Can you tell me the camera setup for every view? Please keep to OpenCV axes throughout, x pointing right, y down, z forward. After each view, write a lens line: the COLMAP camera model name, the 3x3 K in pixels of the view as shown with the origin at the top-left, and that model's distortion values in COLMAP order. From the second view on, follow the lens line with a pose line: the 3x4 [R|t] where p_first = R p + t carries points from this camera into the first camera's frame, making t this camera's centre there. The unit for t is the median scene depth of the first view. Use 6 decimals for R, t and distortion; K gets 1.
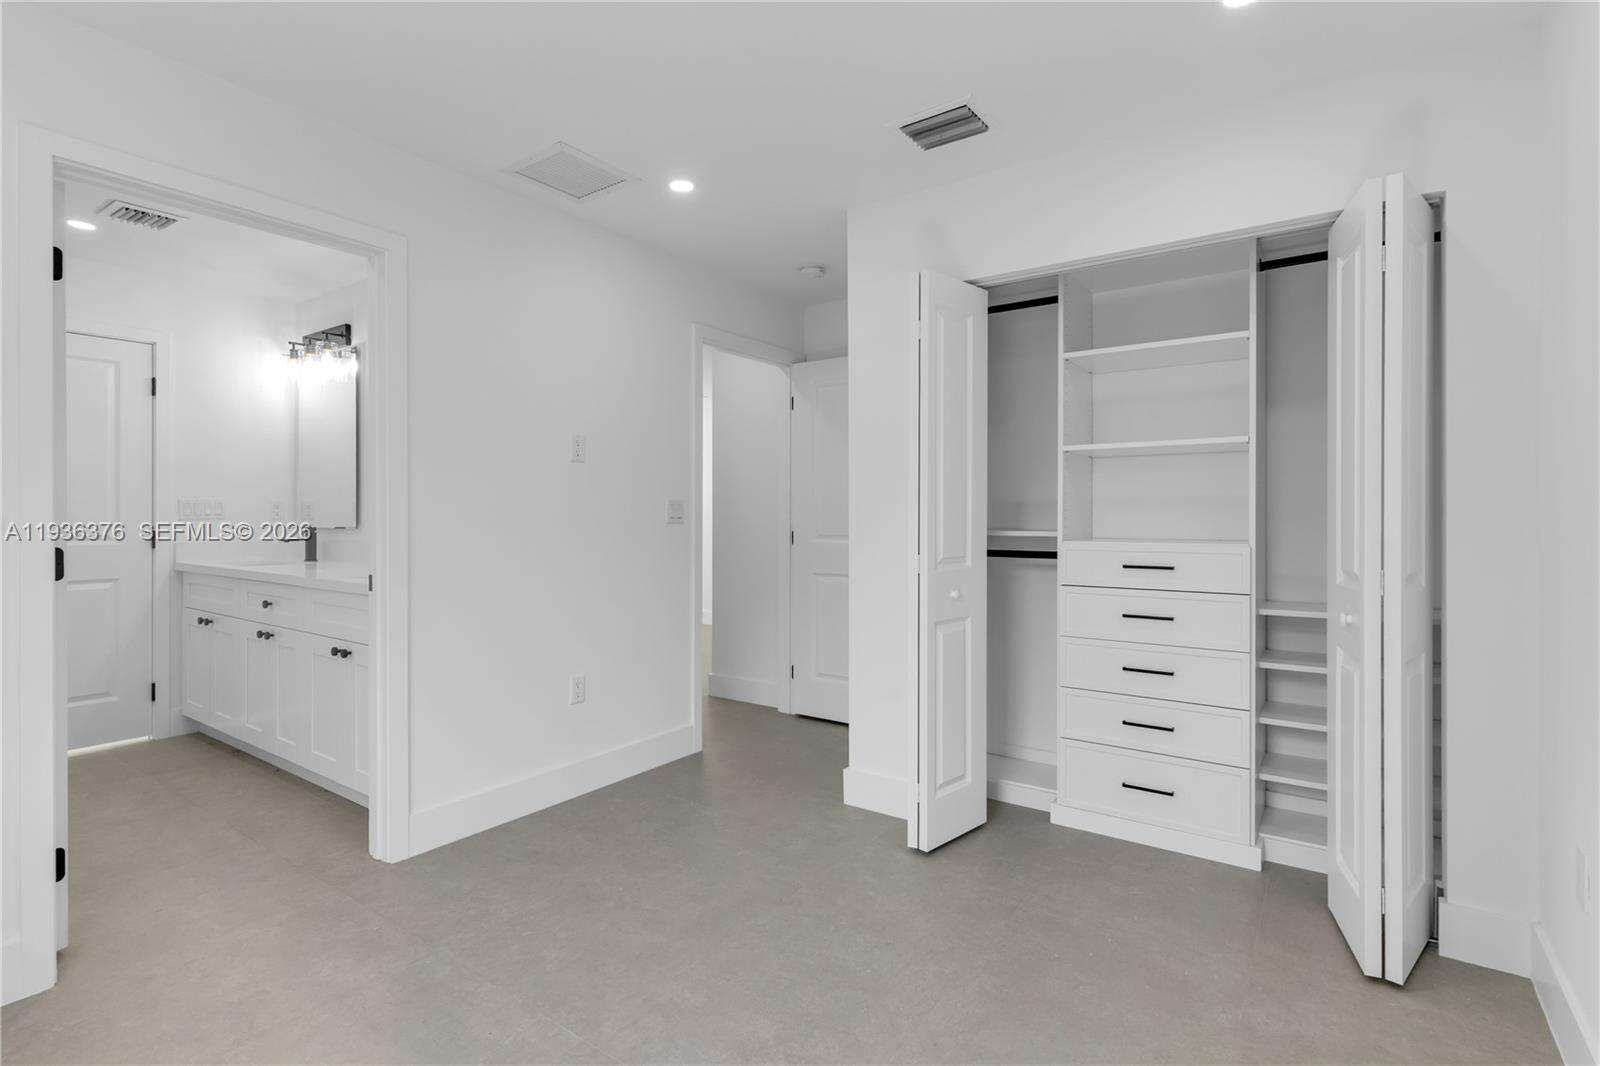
lens RADIAL K [[773.4, 0, 795.7], [0, 773.4, 517.9], [0, 0, 1]] dist [0.004831, -0.002715]
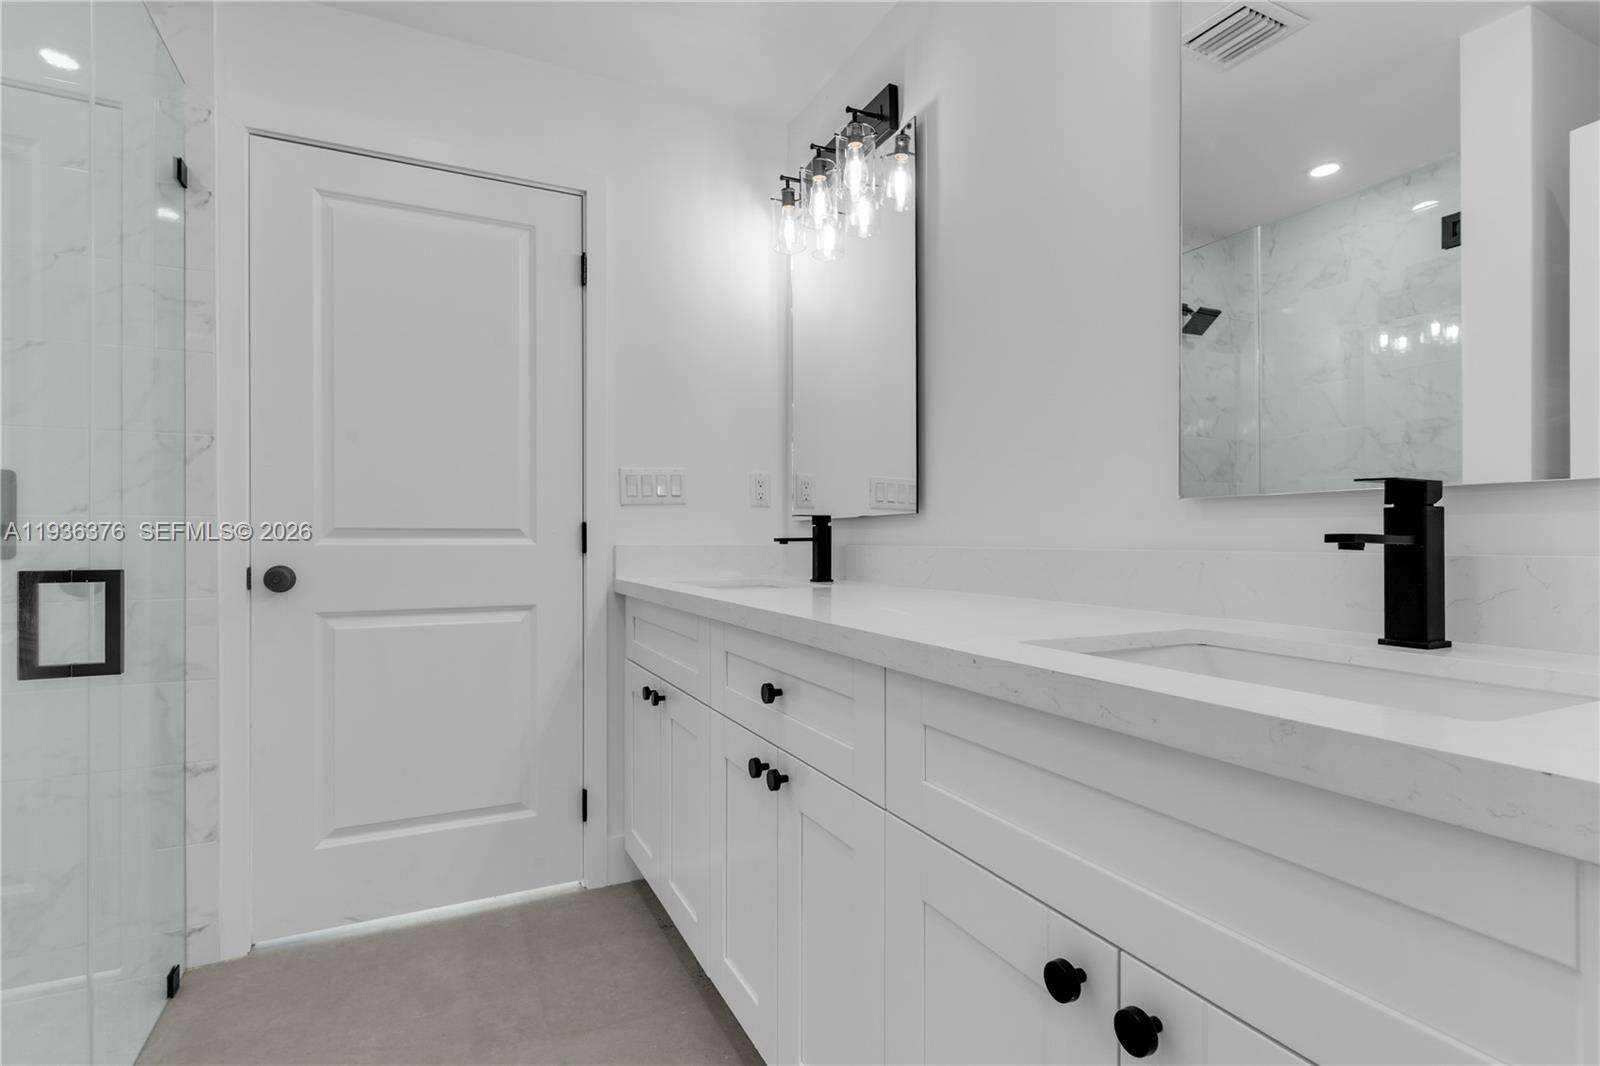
lens RADIAL K [[773.4, 0, 789.8], [0, 773.4, 530.3], [0, 0, 1]] dist [0.004831, -0.002715]
pose [[0.876986, -0.002558, -0.480510, -0.419561], [0.002204, 0.999997, -0.001300, 0.023266], [0.480512, 0.000081, 0.876988, 0.569925]]
